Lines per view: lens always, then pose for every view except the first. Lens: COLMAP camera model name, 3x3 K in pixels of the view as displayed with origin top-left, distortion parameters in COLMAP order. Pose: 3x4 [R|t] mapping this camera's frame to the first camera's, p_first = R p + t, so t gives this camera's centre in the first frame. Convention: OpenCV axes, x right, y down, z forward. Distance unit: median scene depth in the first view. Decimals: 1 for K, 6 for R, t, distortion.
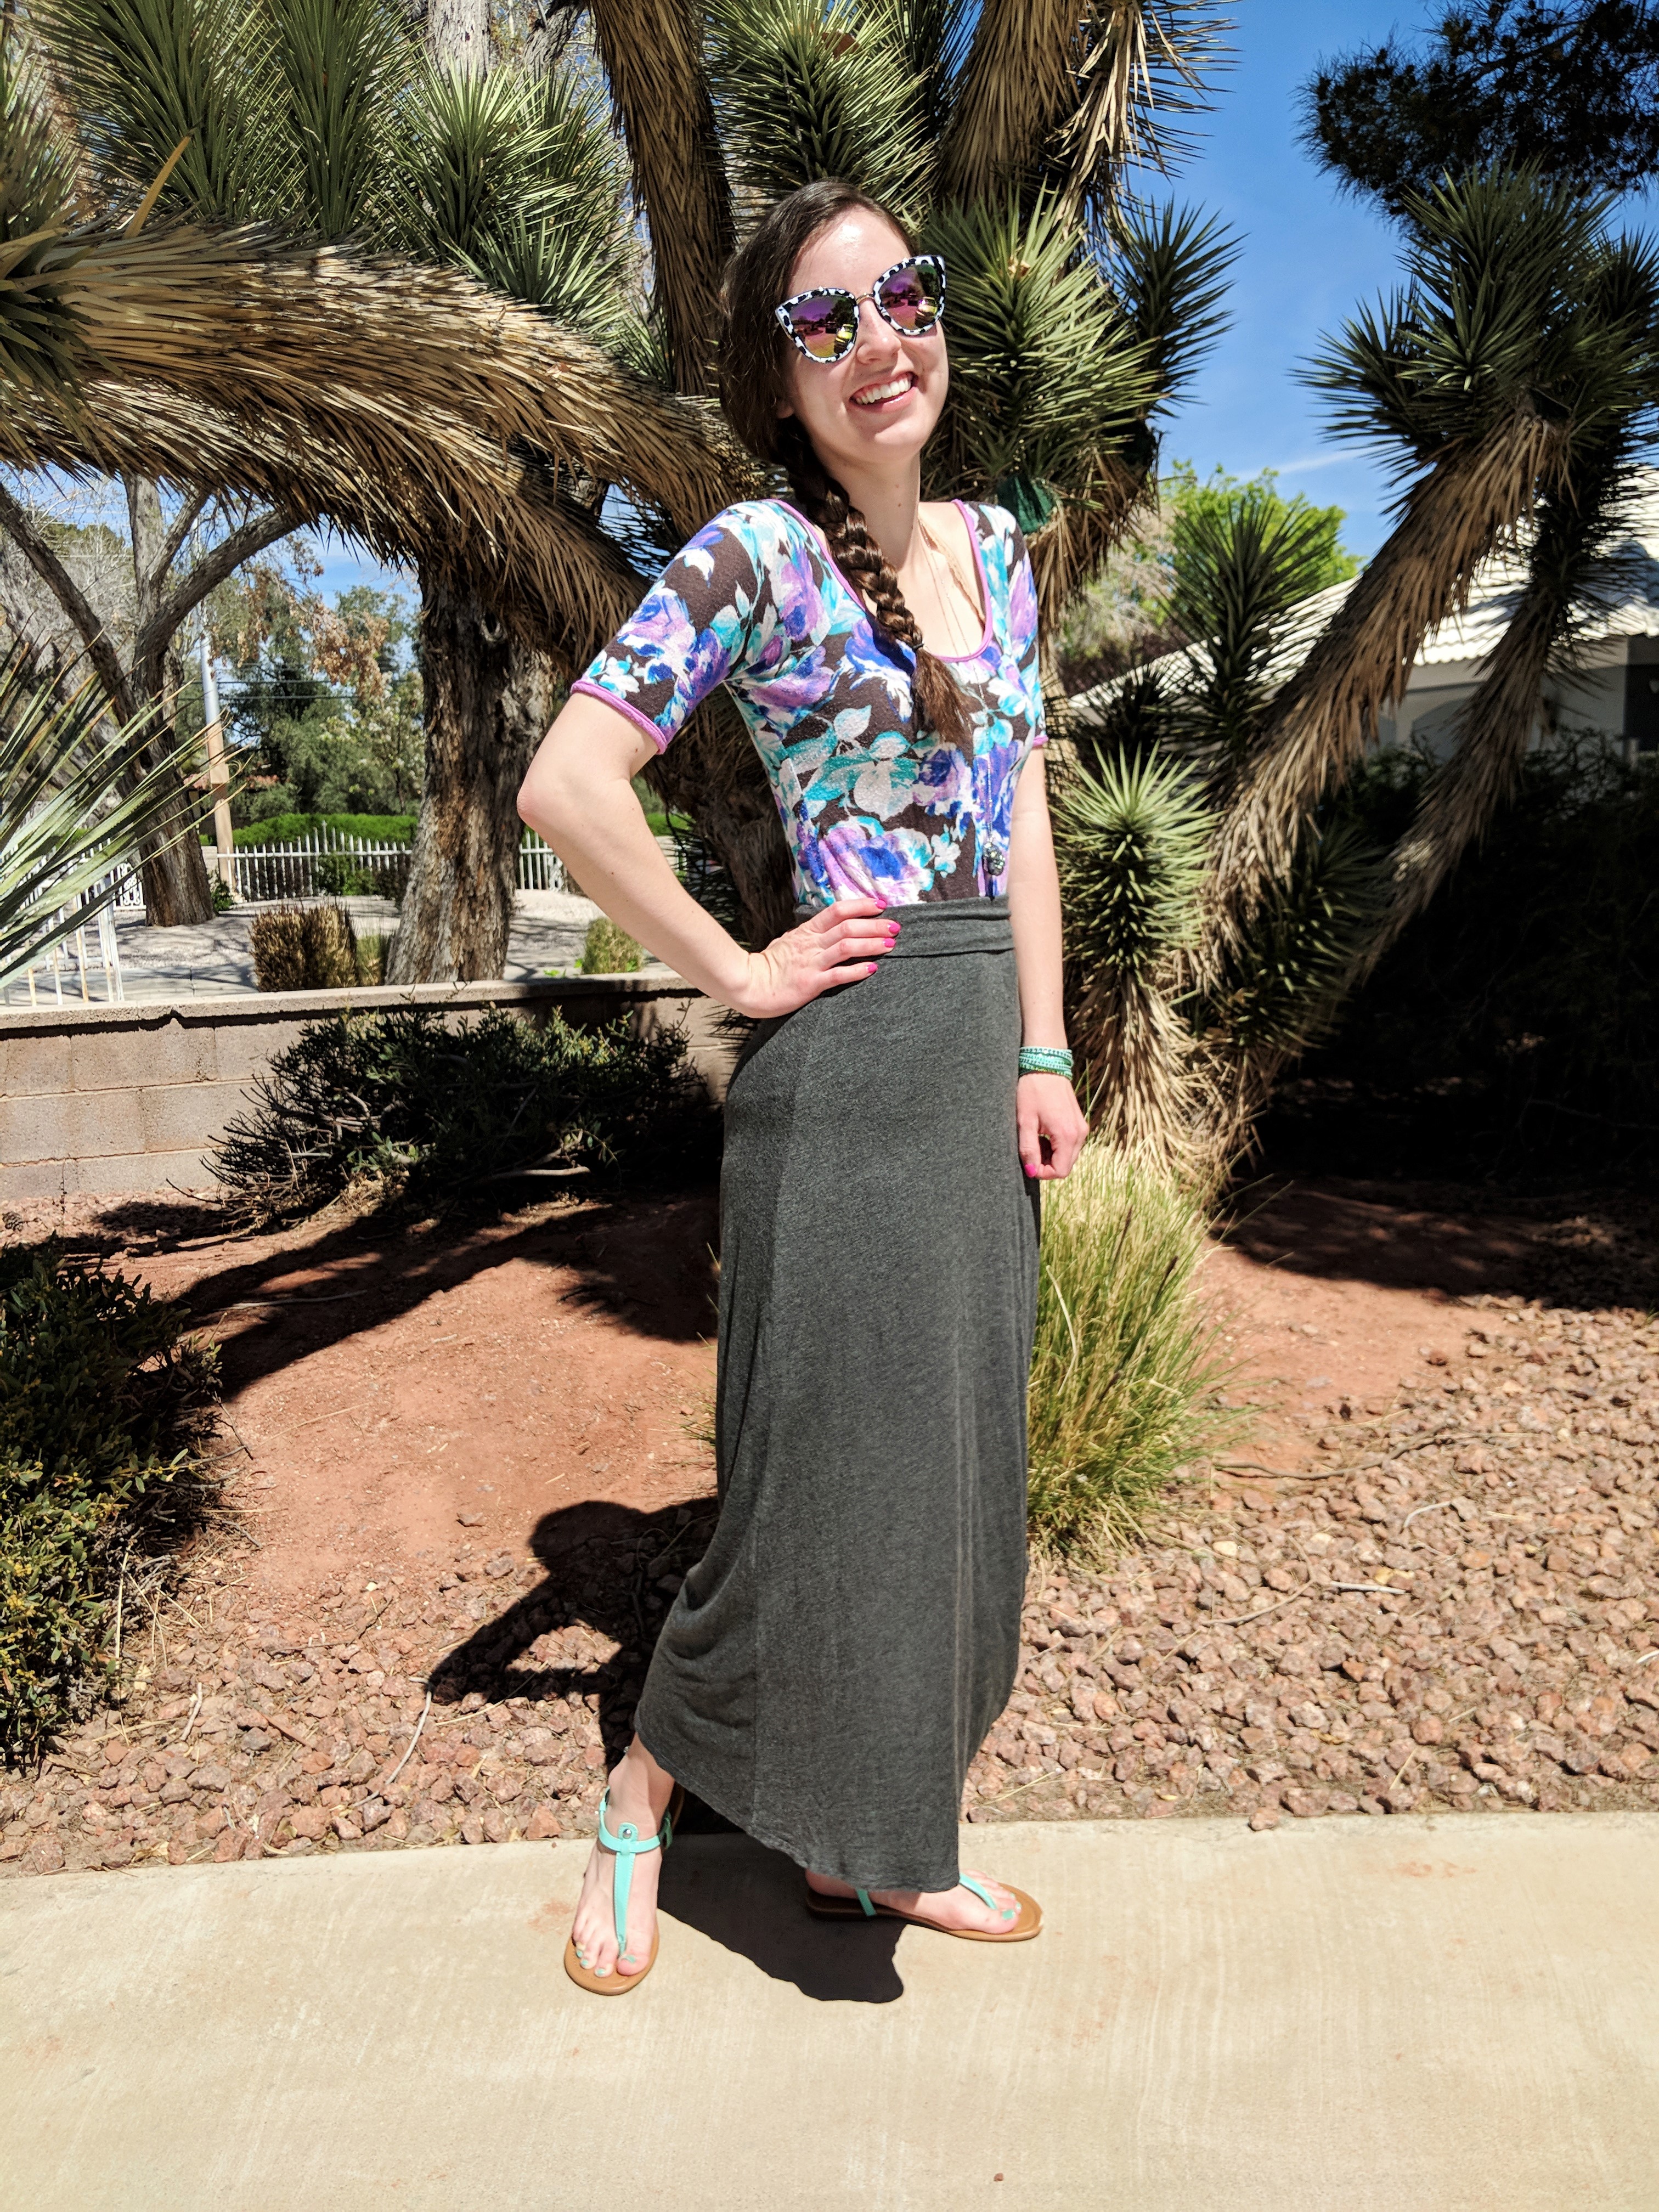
lens RADIAL K [[1747.5, 0, 829.5], [0, 1747.5, 1106.0], [0, 0, 1]] dist [0.047994, -0.101025]
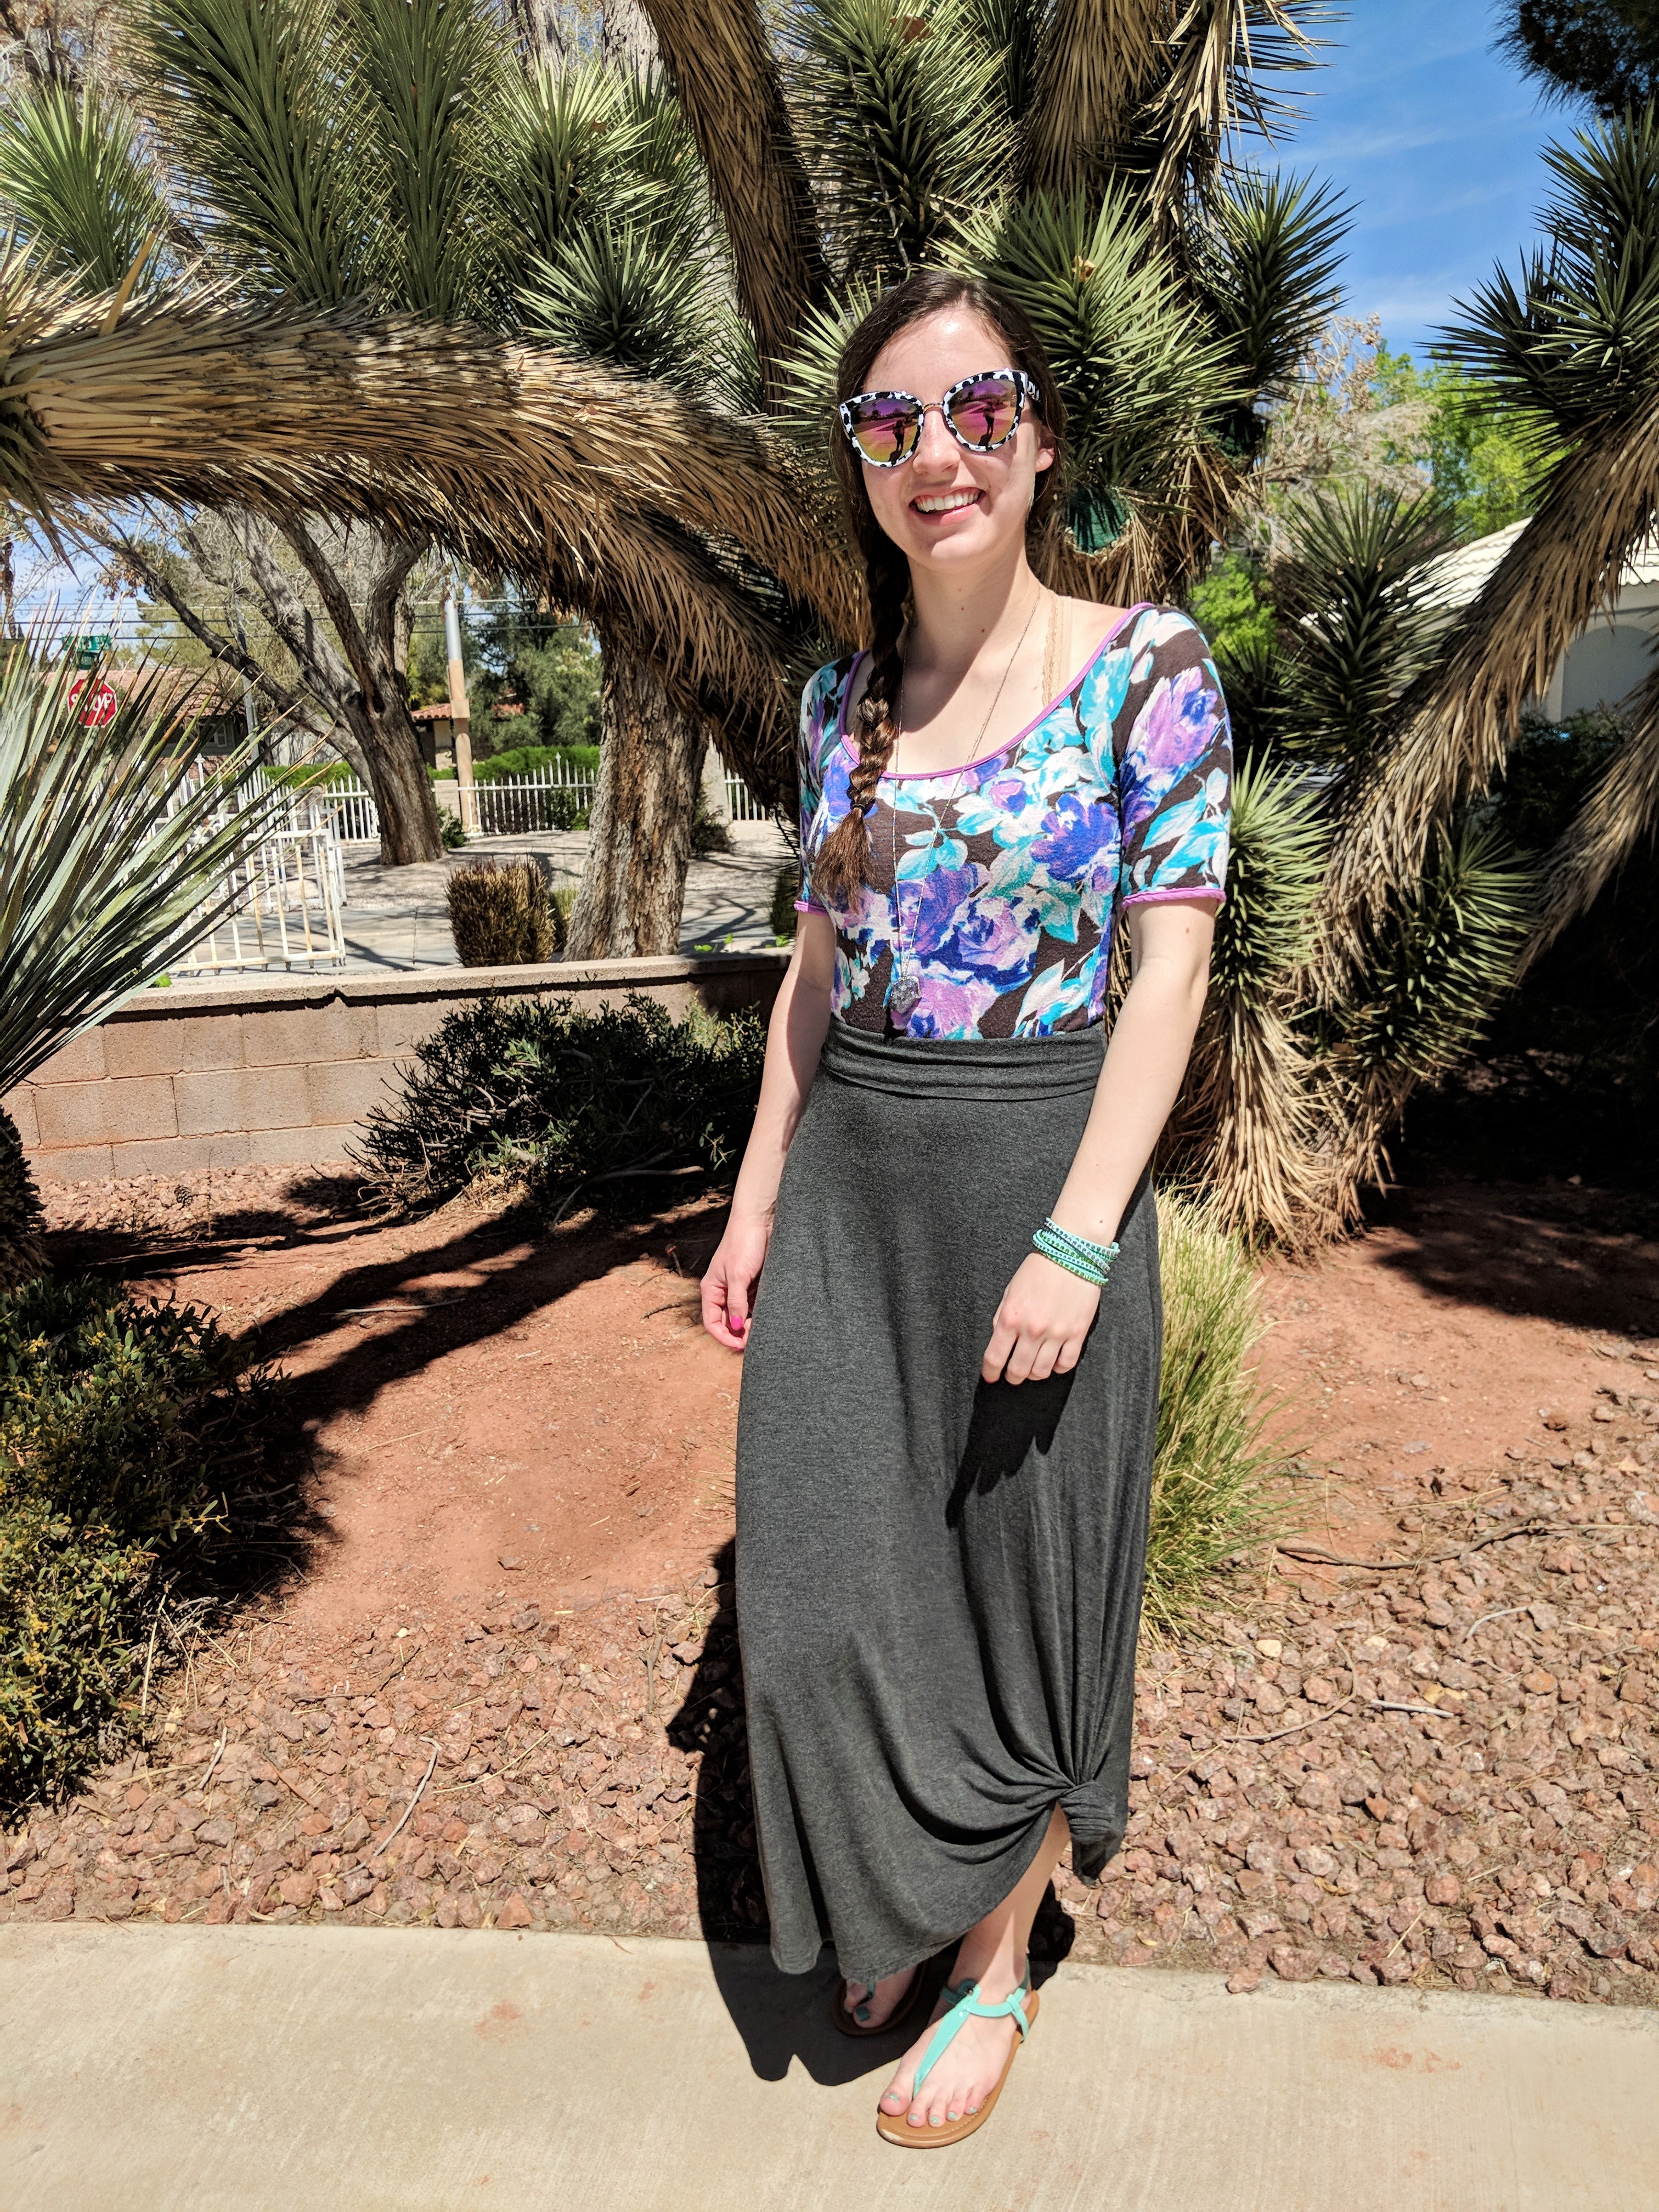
lens RADIAL K [[1748.5, 0, 790.1], [0, 1748.5, 1093.8], [0, 0, 1]] dist [0.044781, -0.093789]
pose [[0.988077, 0.013888, -0.153331, 0.111578], [-0.008081, 0.999229, 0.038425, -0.078657], [0.153746, -0.036728, 0.987428, 0.039730]]
